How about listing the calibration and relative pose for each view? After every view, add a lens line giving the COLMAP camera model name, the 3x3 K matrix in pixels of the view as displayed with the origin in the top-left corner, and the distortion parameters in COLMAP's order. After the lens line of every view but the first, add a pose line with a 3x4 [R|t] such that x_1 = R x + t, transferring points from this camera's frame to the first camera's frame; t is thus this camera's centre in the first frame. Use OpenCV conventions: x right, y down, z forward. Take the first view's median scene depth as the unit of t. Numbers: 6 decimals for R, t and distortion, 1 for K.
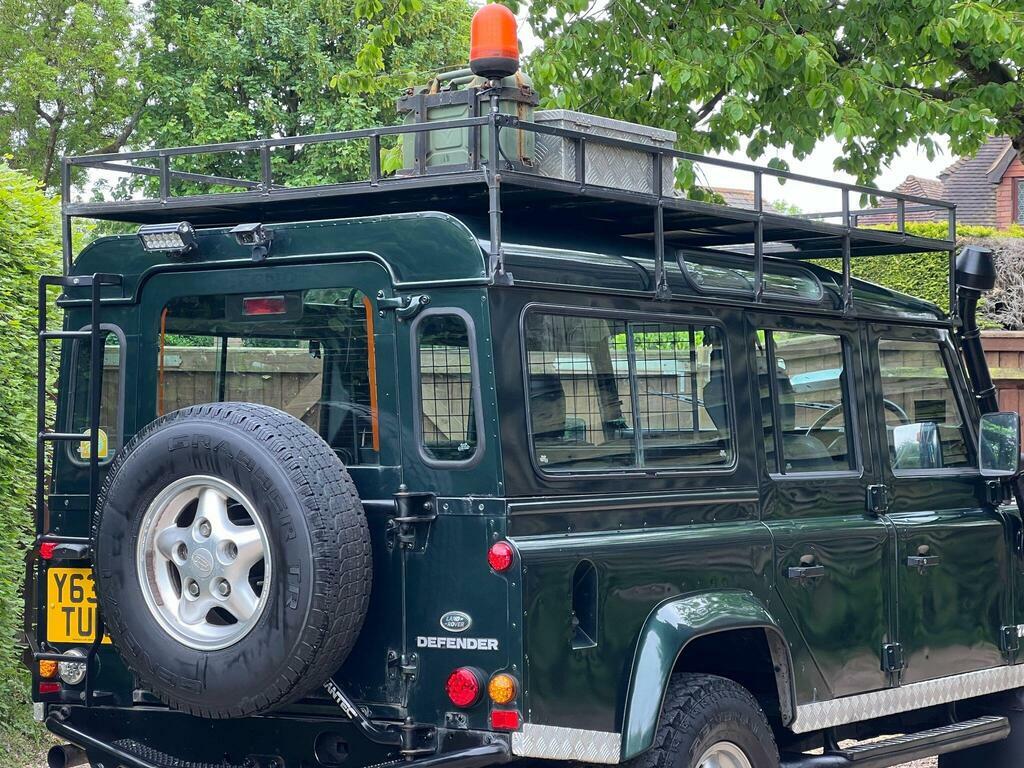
lens RADIAL K [[2381.9, 0, 512.3], [0, 2381.9, 365.6], [0, 0, 1]] dist [-0.063195, 4.540750]
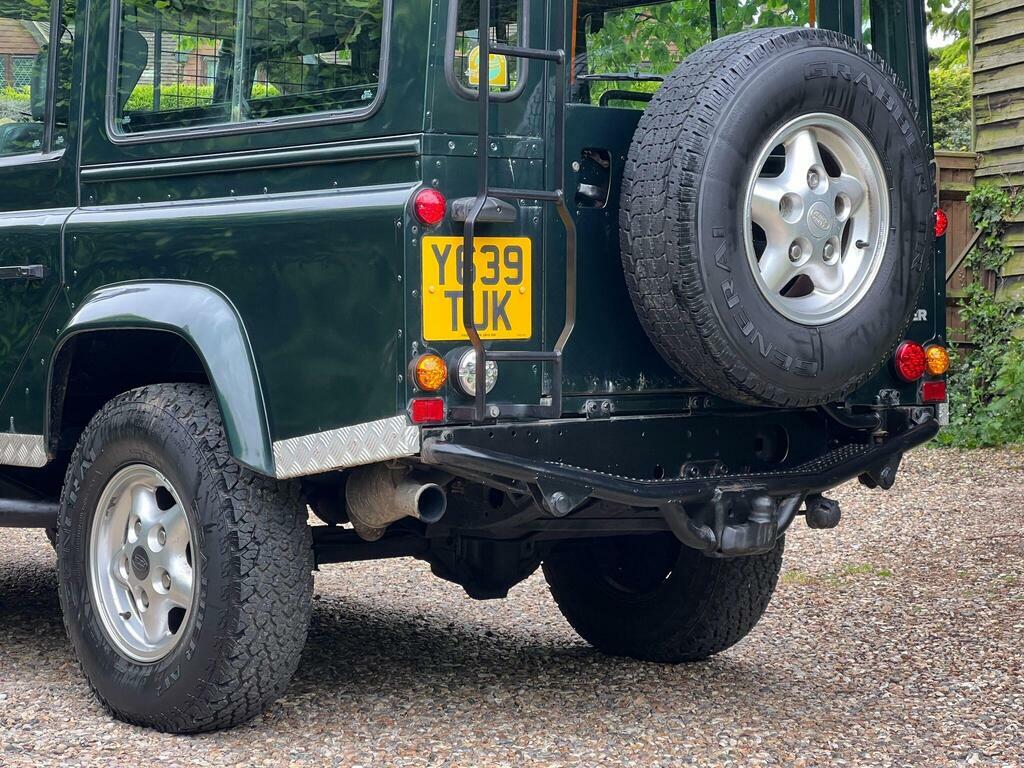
lens RADIAL K [[2381.9, 0, 512.3], [0, 2381.9, 365.6], [0, 0, 1]] dist [-0.063195, 4.540750]
pose [[0.276456, -0.012872, 0.960940, -0.948002], [-0.029547, 0.999324, 0.021887, 0.117502], [-0.960572, -0.034443, 0.275888, 0.865433]]
